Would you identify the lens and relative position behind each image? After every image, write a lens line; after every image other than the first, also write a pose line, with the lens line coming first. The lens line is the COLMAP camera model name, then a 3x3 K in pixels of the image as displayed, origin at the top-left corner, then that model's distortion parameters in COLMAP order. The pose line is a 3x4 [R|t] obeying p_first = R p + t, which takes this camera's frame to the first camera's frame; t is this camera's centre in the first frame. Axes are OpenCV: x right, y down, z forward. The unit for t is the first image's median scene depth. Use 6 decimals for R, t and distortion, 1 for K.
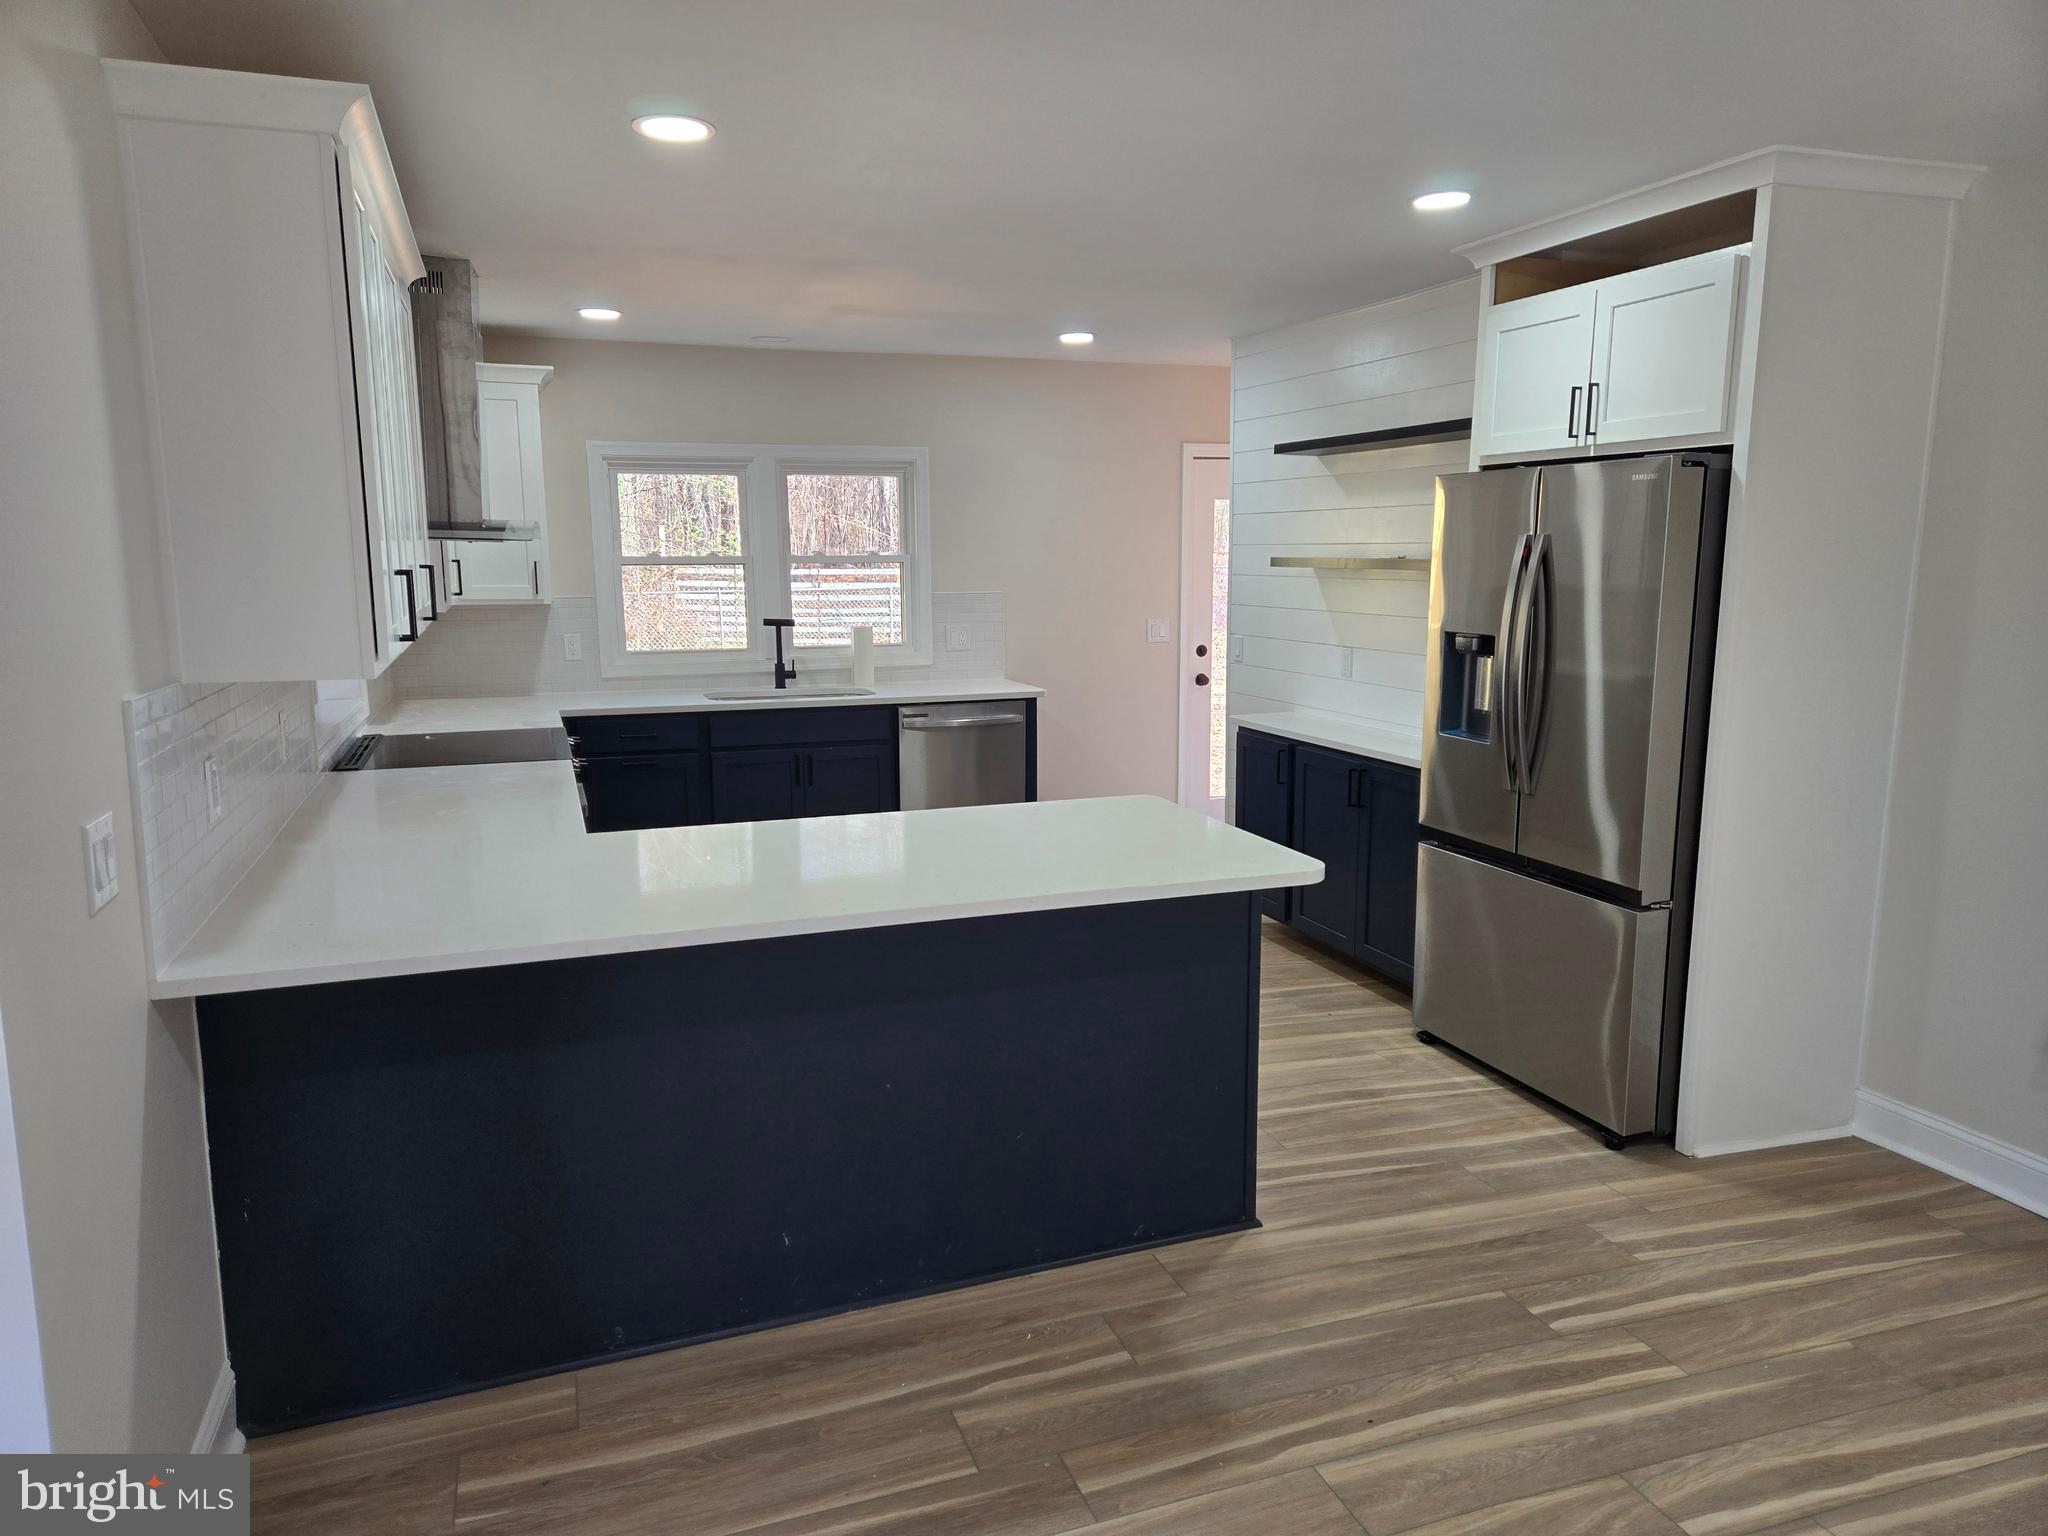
lens RADIAL K [[1340.0, 0, 997.6], [0, 1340.0, 758.6], [0, 0, 1]] dist [0.080437, -0.076913]
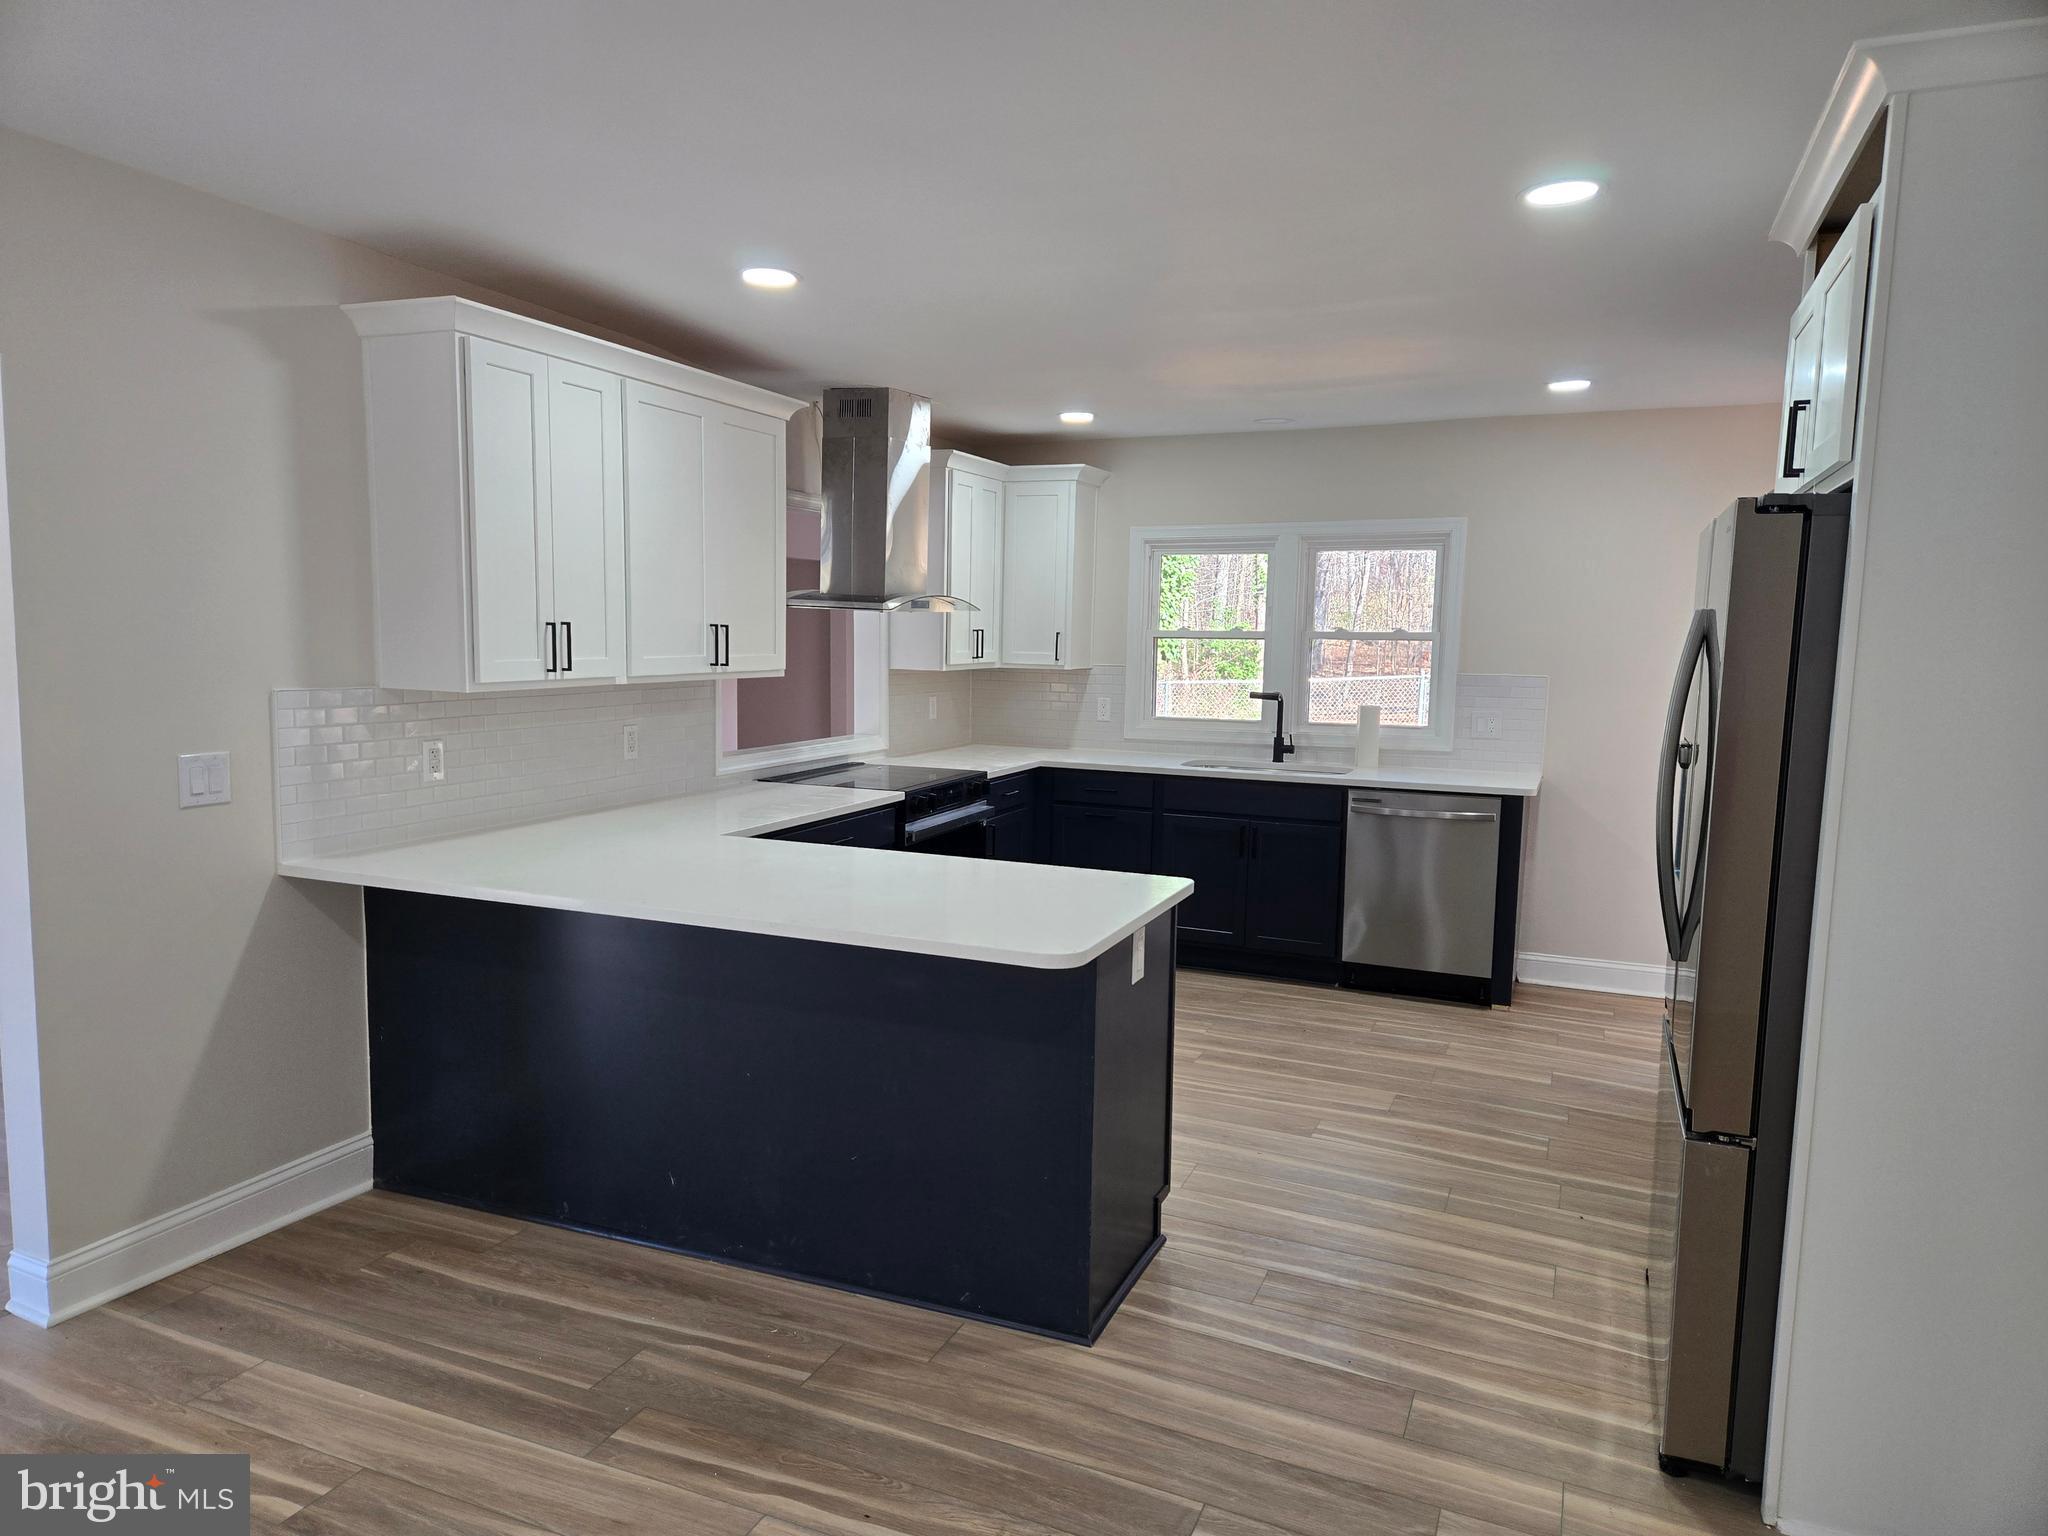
lens RADIAL K [[1340.0, 0, 997.6], [0, 1340.0, 758.6], [0, 0, 1]] dist [0.080437, -0.076913]
pose [[0.734332, 0.084479, -0.673513, 0.612985], [-0.125780, 0.991977, -0.012714, -0.026402], [0.667035, 0.094051, 0.739066, 0.198247]]
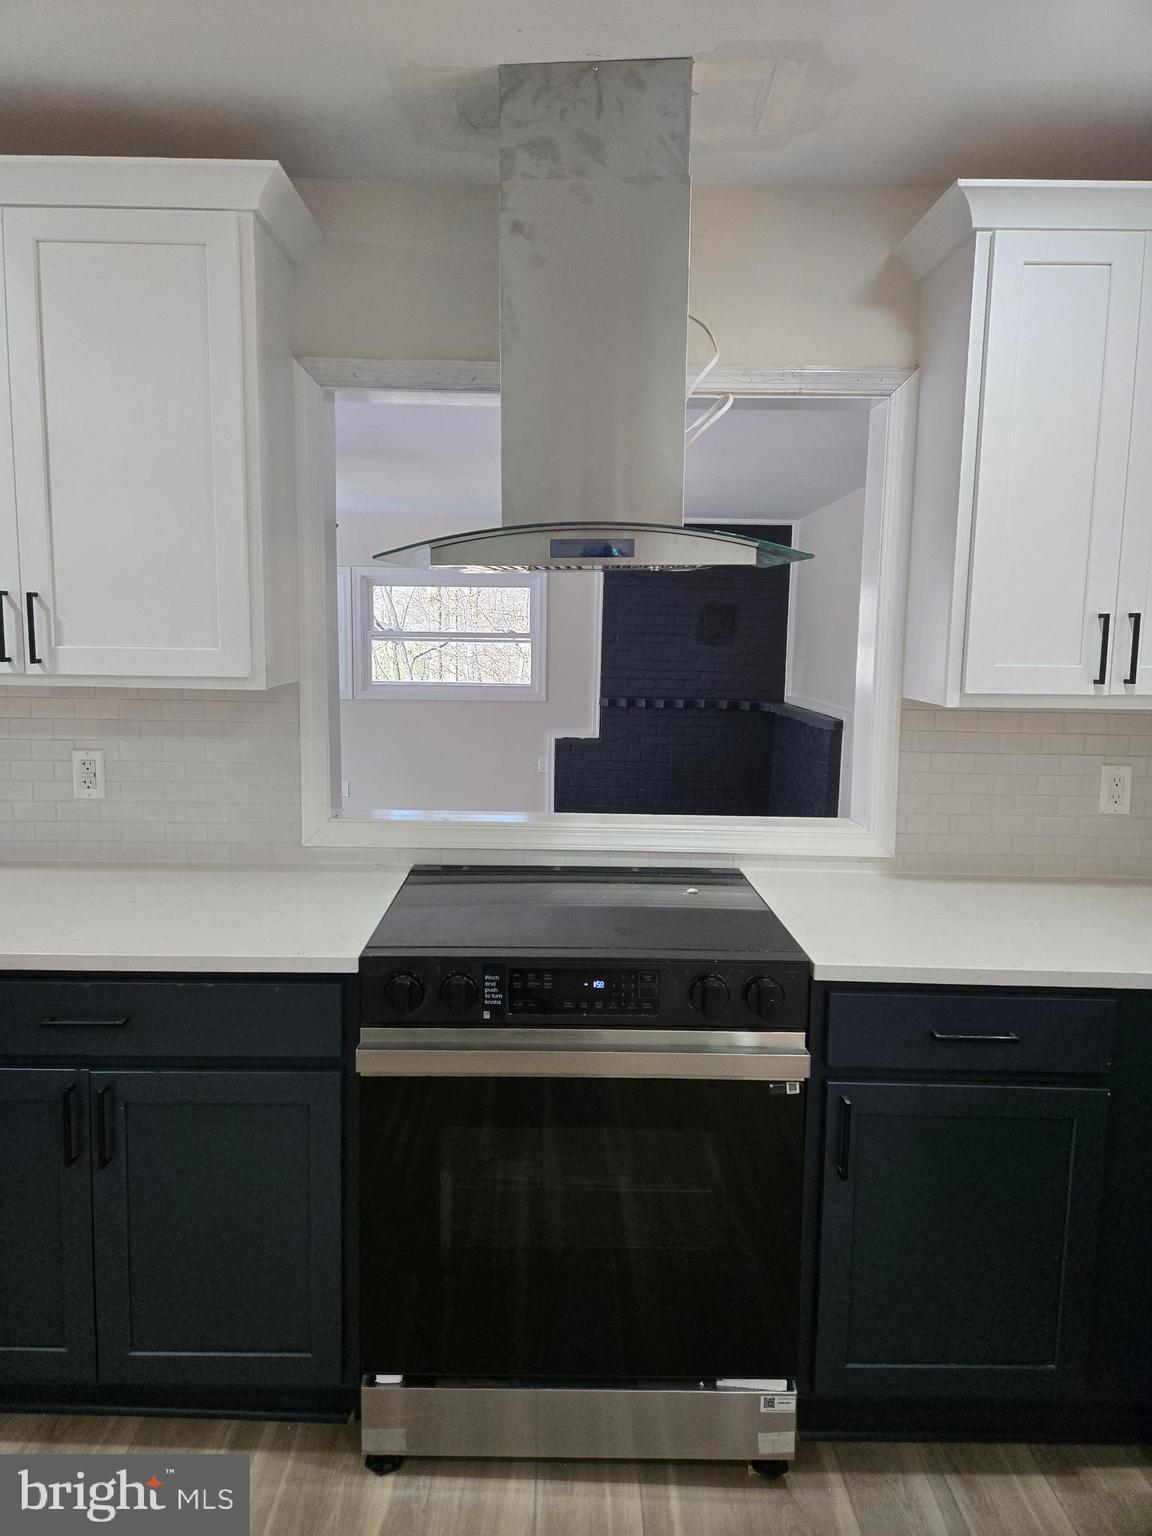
lens RADIAL K [[1005.0, 0, 570.1], [0, 1005.0, 735.8], [0, 0, 1]] dist [0.080437, -0.076913]
pose [[-0.325978, 0.094379, -0.940655, -0.030938], [-0.153193, 0.976580, 0.151072, -0.177777], [0.932883, 0.193347, -0.303885, 1.372361]]
